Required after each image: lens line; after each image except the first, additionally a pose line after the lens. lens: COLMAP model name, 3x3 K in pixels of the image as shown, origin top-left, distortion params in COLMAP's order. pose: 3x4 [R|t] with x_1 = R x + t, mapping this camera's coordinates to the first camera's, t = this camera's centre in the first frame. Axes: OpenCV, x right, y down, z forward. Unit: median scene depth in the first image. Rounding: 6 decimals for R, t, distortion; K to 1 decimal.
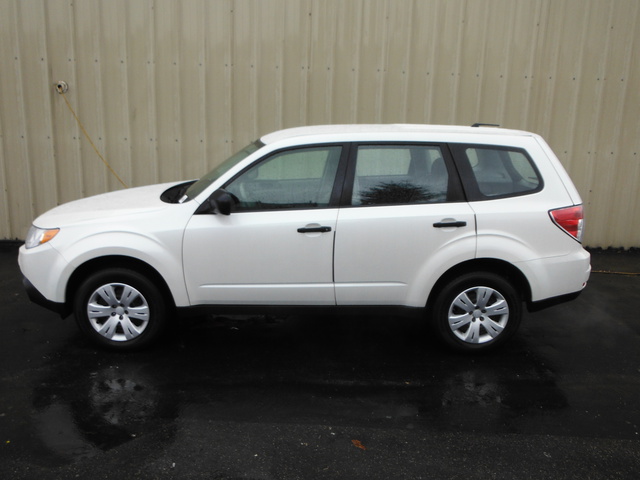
lens RADIAL K [[525.2, 0, 320.0], [0, 525.2, 240.0], [0, 0, 1]] dist [-0.006062, -0.002675]
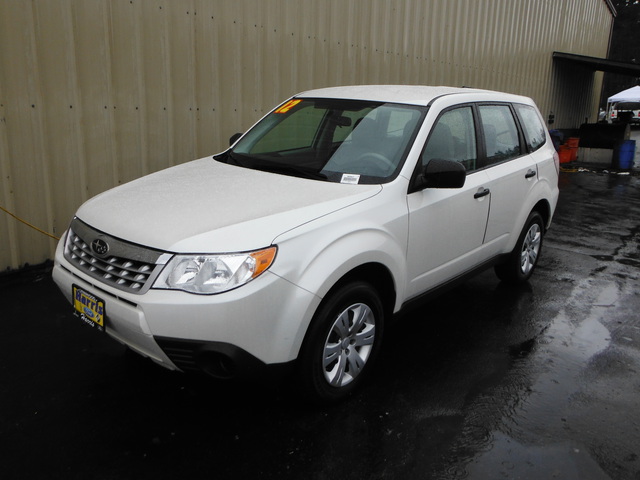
lens RADIAL K [[525.2, 0, 320.0], [0, 525.2, 240.0], [0, 0, 1]] dist [-0.006062, -0.002675]
pose [[0.665998, -0.189167, 0.721570, -0.883942], [0.148848, 0.981559, 0.119942, -0.091395], [-0.730952, 0.027523, 0.681873, 0.529978]]
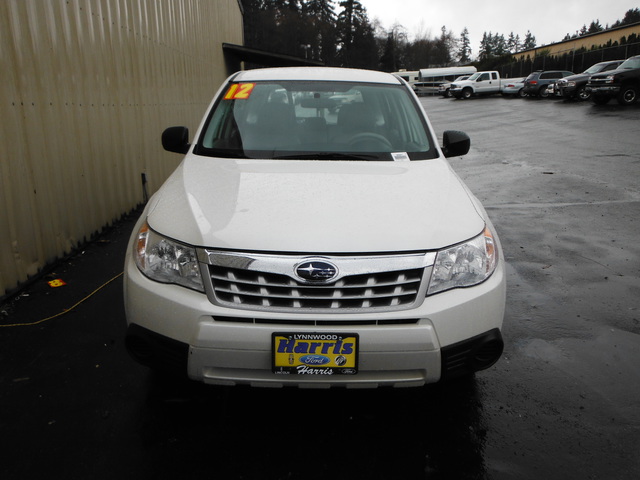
lens RADIAL K [[525.2, 0, 320.0], [0, 525.2, 240.0], [0, 0, 1]] dist [-0.006062, -0.002675]
pose [[0.007622, -0.287082, 0.957876, -1.072386], [0.232629, 0.932132, 0.277515, -0.214251], [-0.972536, 0.220714, 0.073888, 1.128823]]
